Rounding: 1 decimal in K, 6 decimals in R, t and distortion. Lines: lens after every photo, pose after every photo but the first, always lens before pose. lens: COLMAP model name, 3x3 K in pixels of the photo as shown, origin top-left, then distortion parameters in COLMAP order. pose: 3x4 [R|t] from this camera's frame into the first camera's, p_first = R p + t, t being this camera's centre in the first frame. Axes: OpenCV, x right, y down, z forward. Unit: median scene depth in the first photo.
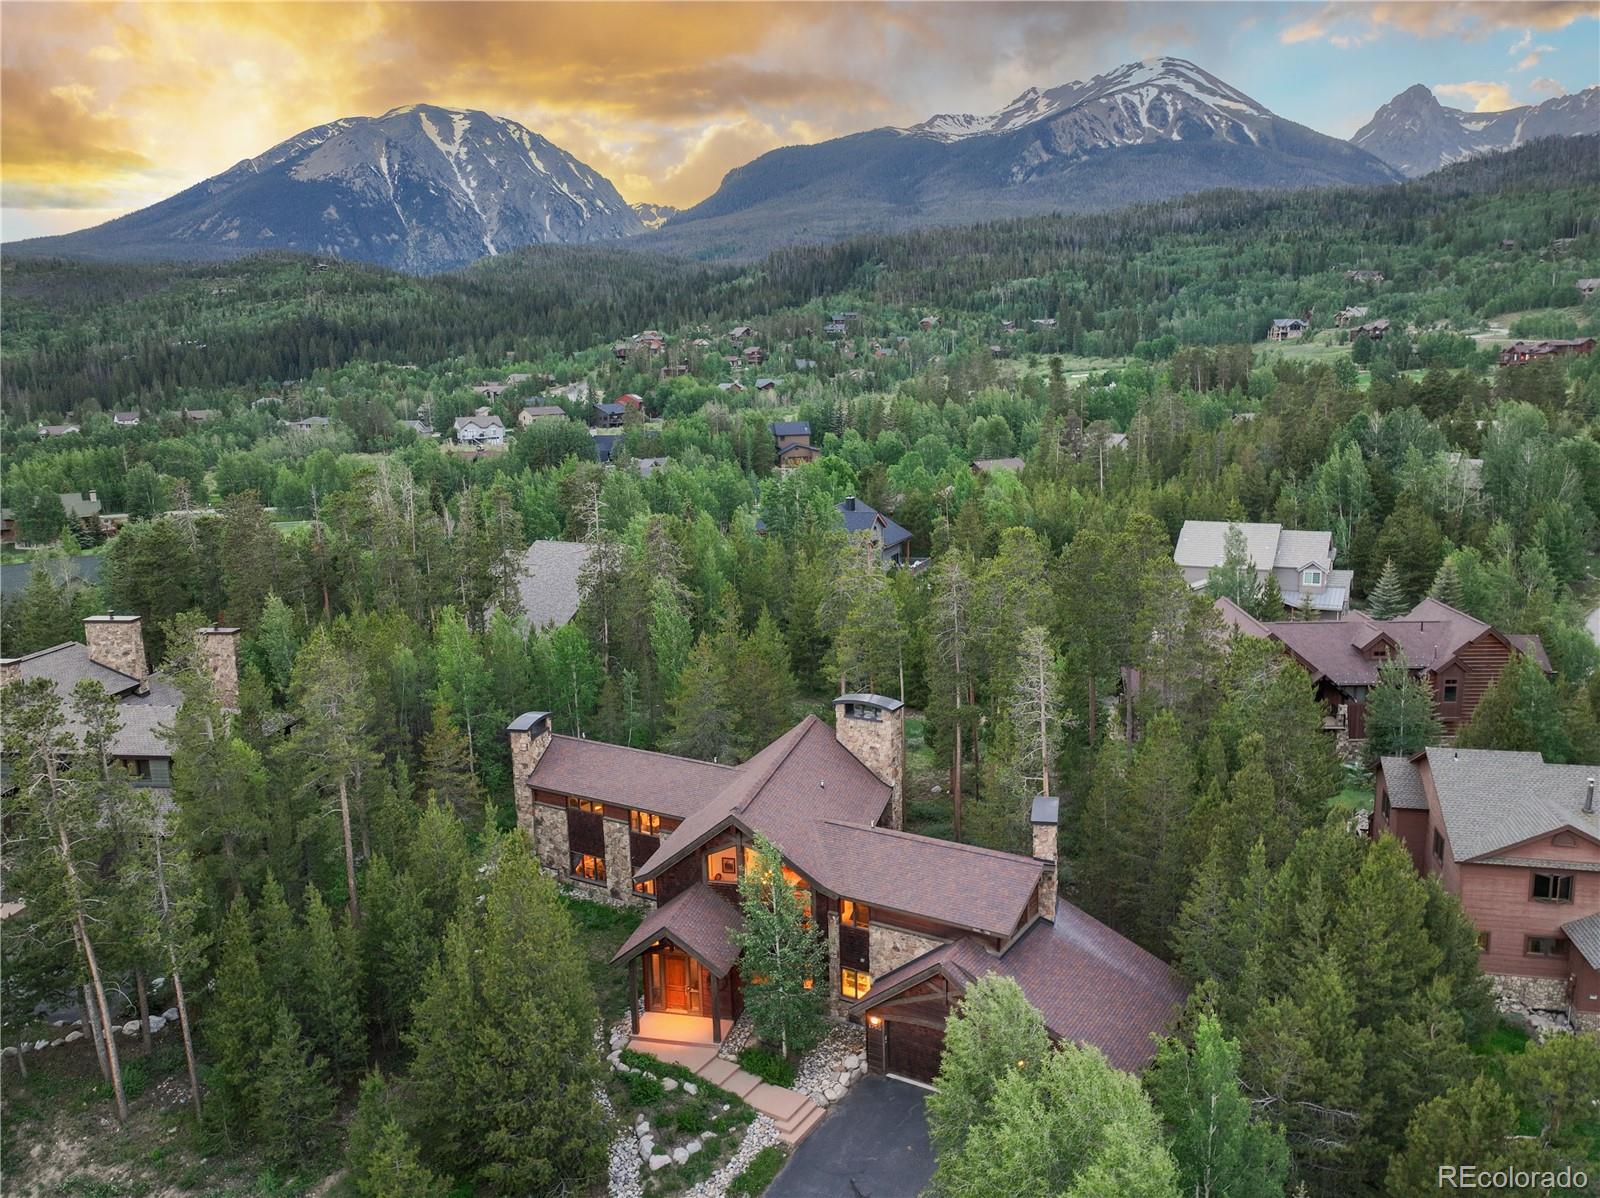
lens RADIAL K [[914.6, 0, 744.9], [0, 914.6, 596.1], [0, 0, 1]] dist [0.002707, -0.000723]
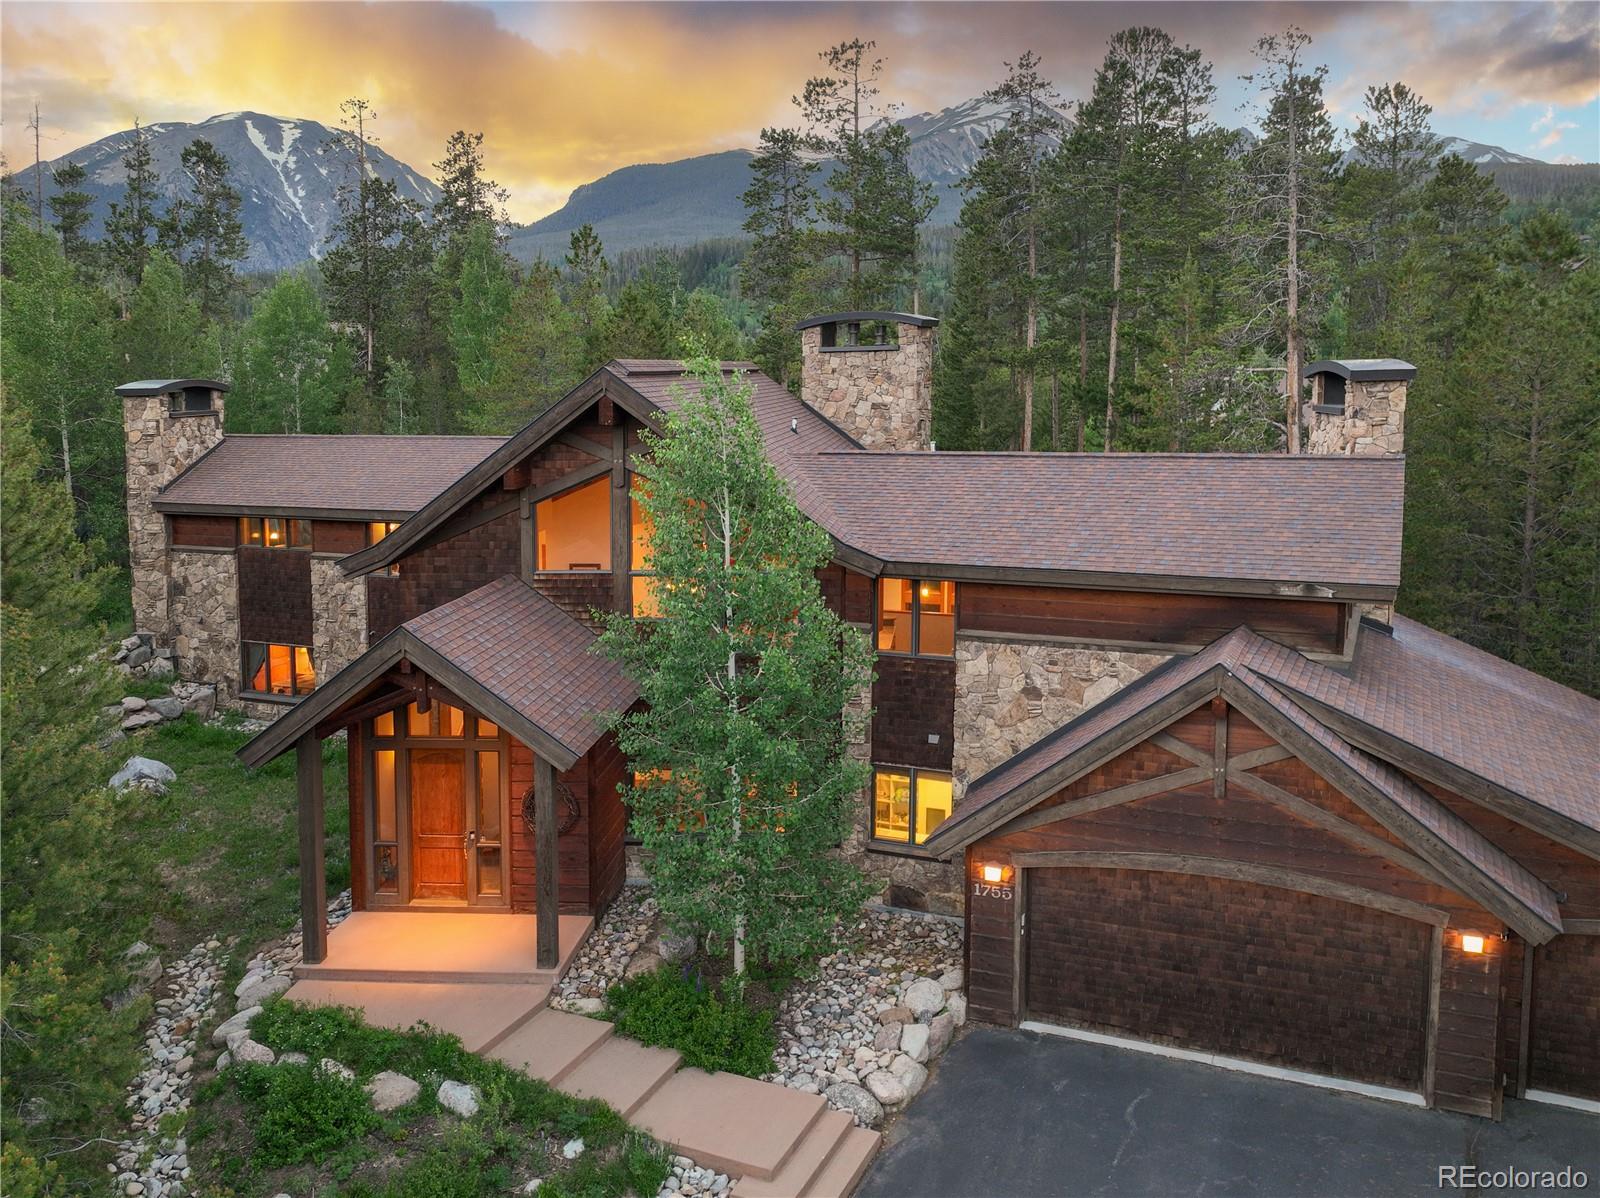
lens RADIAL K [[914.6, 0, 744.9], [0, 914.6, 596.1], [0, 0, 1]] dist [0.002707, -0.000723]
pose [[0.983975, 0.028577, 0.176003, -0.021401], [-0.019854, 0.998495, -0.051125, 0.357232], [-0.177199, 0.046811, 0.983061, 0.624935]]
